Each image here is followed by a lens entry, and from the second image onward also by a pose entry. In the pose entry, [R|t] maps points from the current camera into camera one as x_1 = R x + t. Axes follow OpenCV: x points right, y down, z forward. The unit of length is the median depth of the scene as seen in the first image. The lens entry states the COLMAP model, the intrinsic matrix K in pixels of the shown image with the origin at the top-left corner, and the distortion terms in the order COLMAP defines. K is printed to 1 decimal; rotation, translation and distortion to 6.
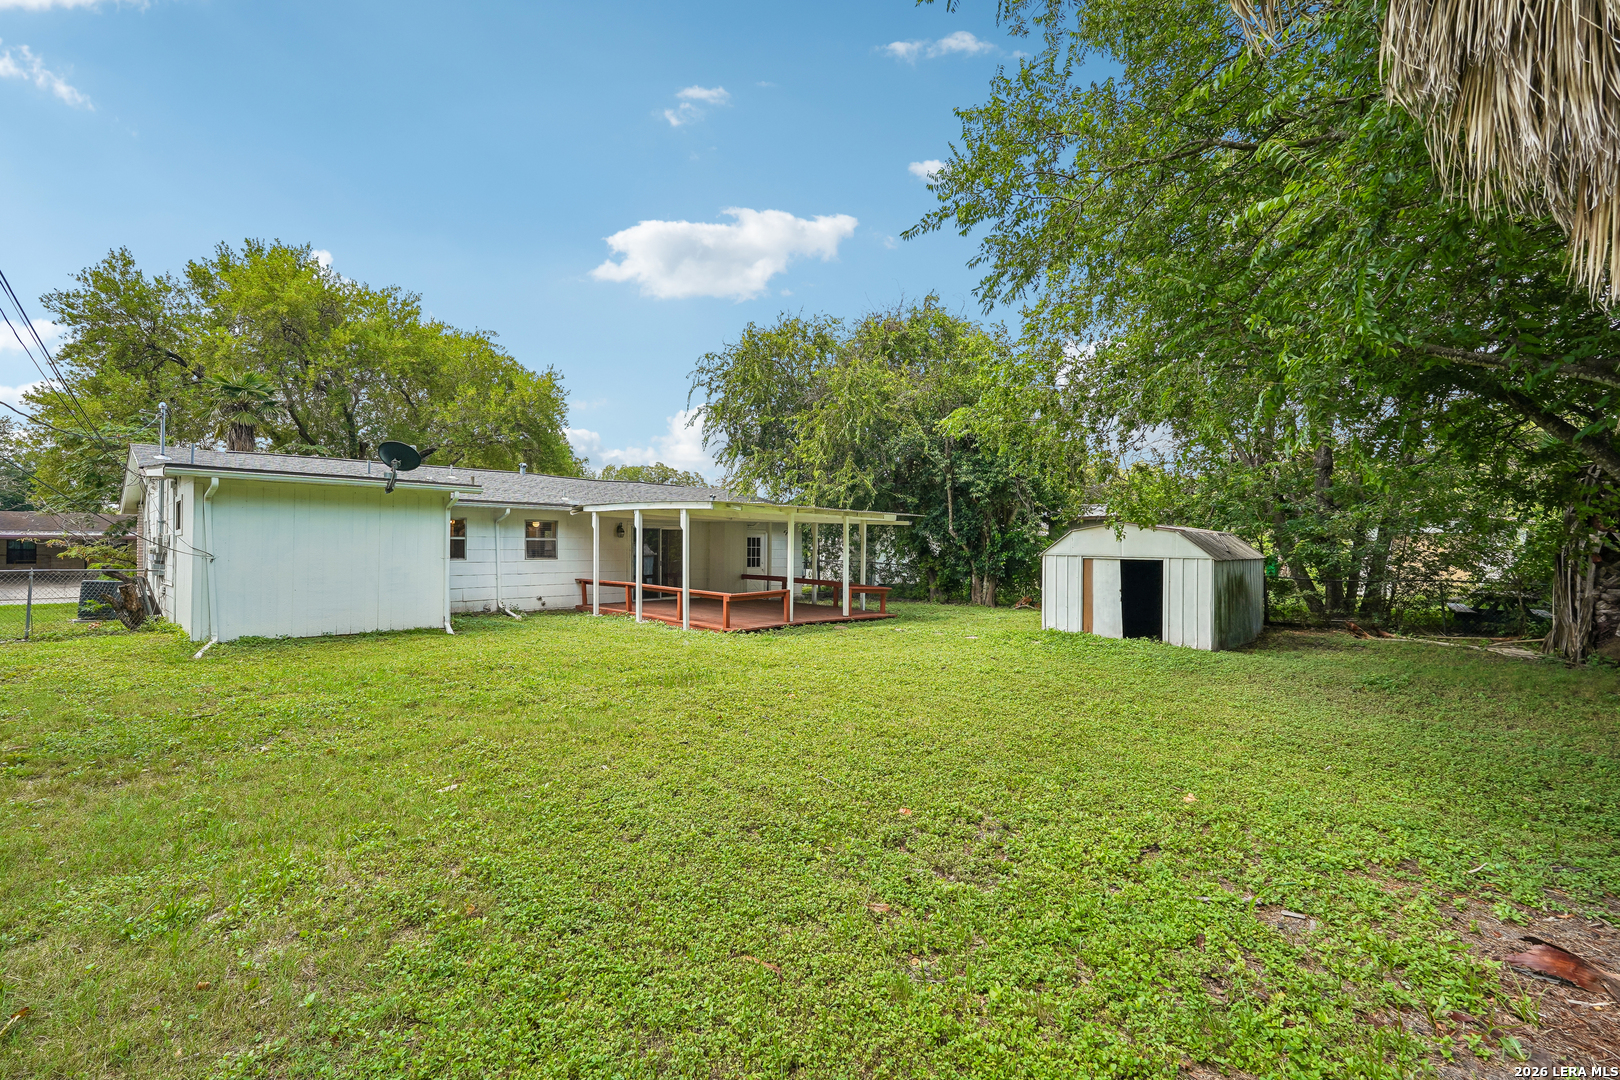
lens RADIAL K [[723.0, 0, 816.4], [0, 723.0, 529.1], [0, 0, 1]] dist [-0.010613, 0.008237]
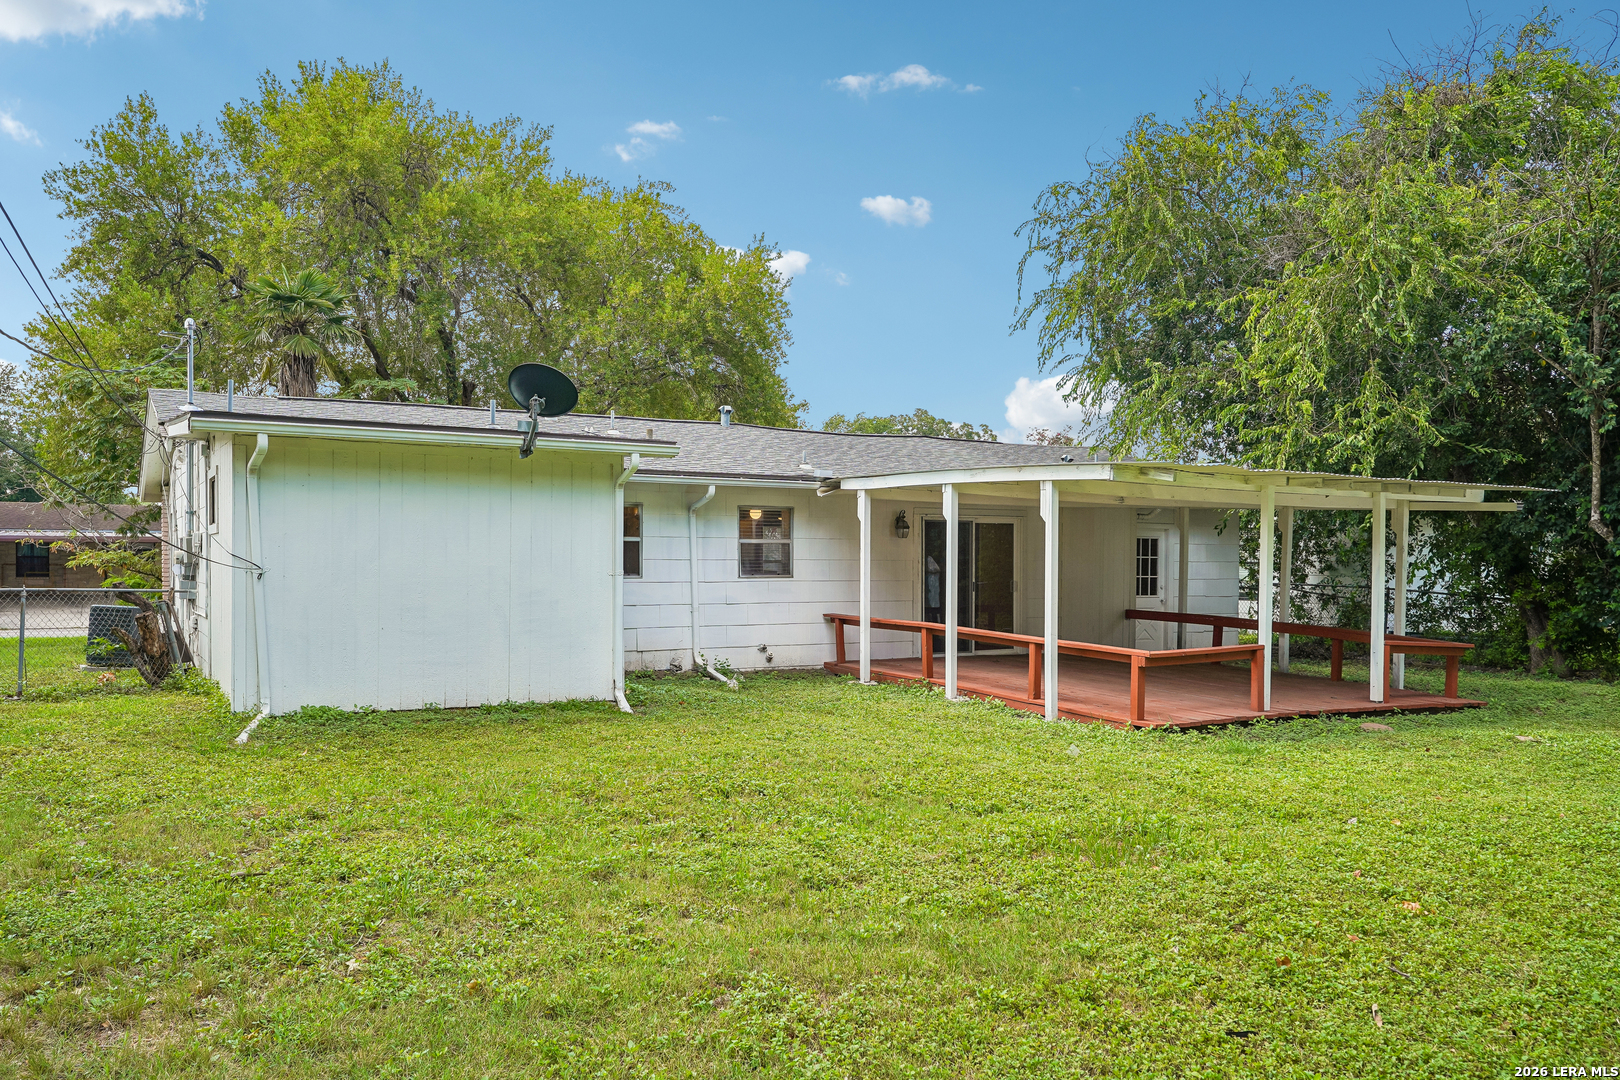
lens RADIAL K [[1235.7, 0, 812.5], [0, 1235.7, 551.3], [0, 0, 1]] dist [0.006715, -0.015721]
pose [[0.961542, 0.002184, -0.274649, -0.086961], [0.003291, 0.999805, 0.019474, 0.003456], [0.274638, -0.019629, 0.961347, 0.104592]]
